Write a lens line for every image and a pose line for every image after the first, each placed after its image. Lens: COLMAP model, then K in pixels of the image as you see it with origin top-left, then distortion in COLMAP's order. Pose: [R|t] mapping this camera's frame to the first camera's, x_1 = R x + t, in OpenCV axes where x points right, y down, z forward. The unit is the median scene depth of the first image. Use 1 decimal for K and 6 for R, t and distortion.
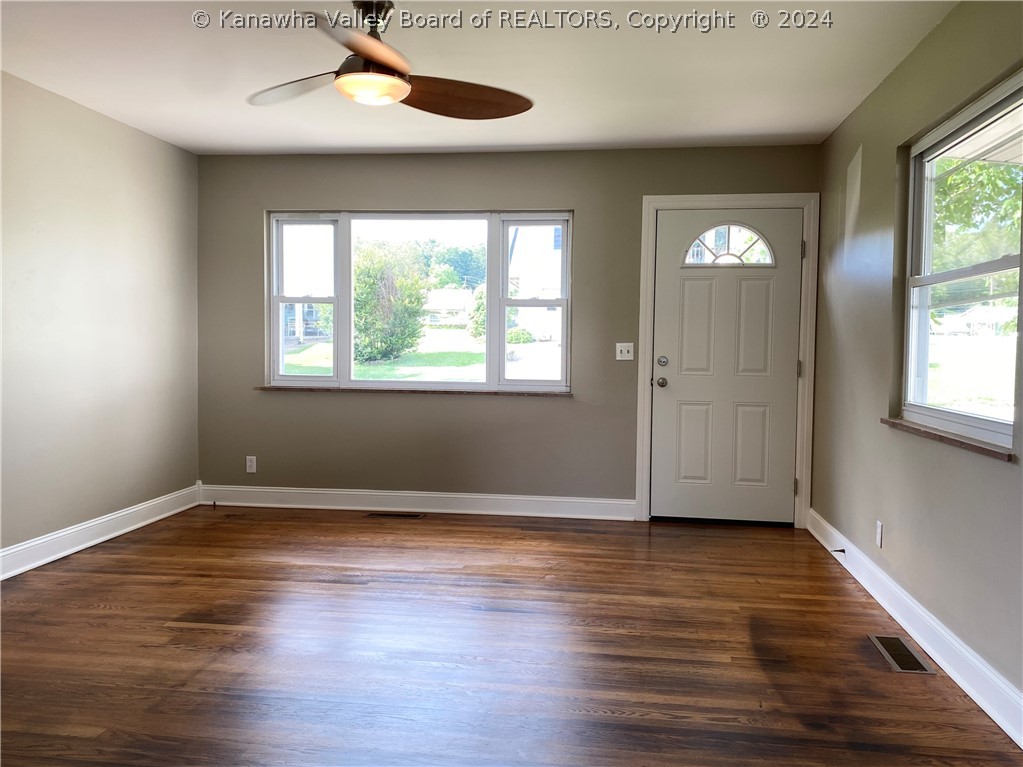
lens RADIAL K [[805.2, 0, 511.5], [0, 805.2, 383.5], [0, 0, 1]] dist [0.057169, -0.083791]
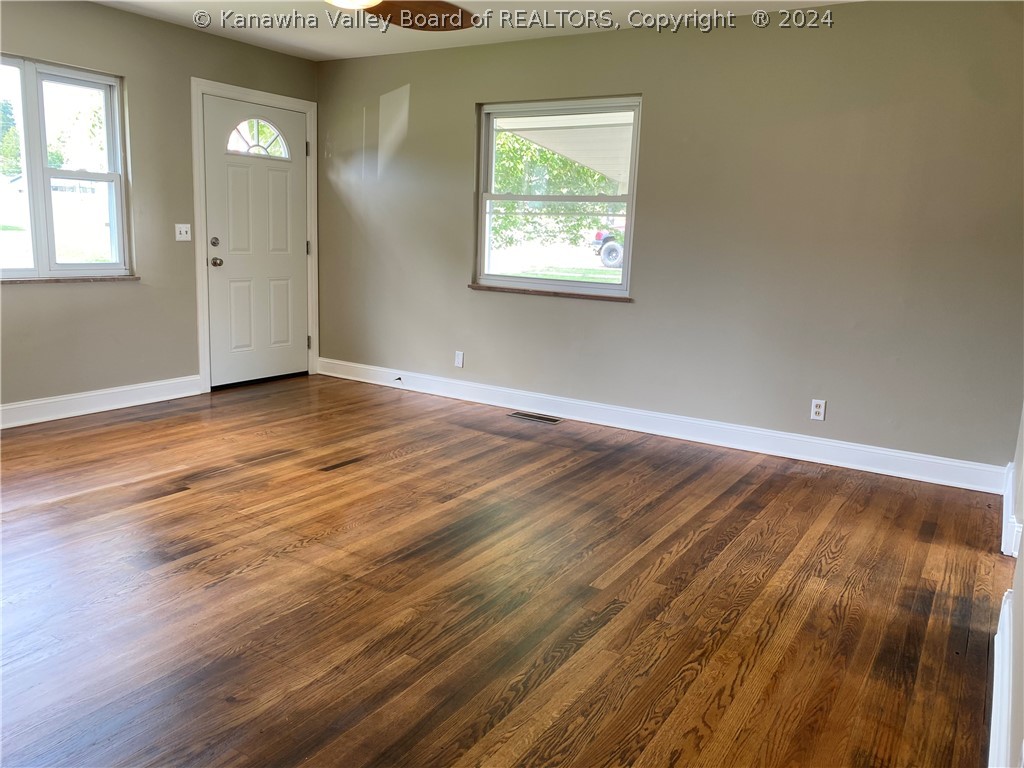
lens RADIAL K [[772.6, 0, 515.8], [0, 772.6, 382.3], [0, 0, 1]] dist [-0.003453, -0.007126]
pose [[0.411670, -0.170344, 0.895271, -0.601964], [0.006227, 0.982879, 0.184150, -0.031086], [-0.911312, -0.070234, 0.405683, 0.210664]]
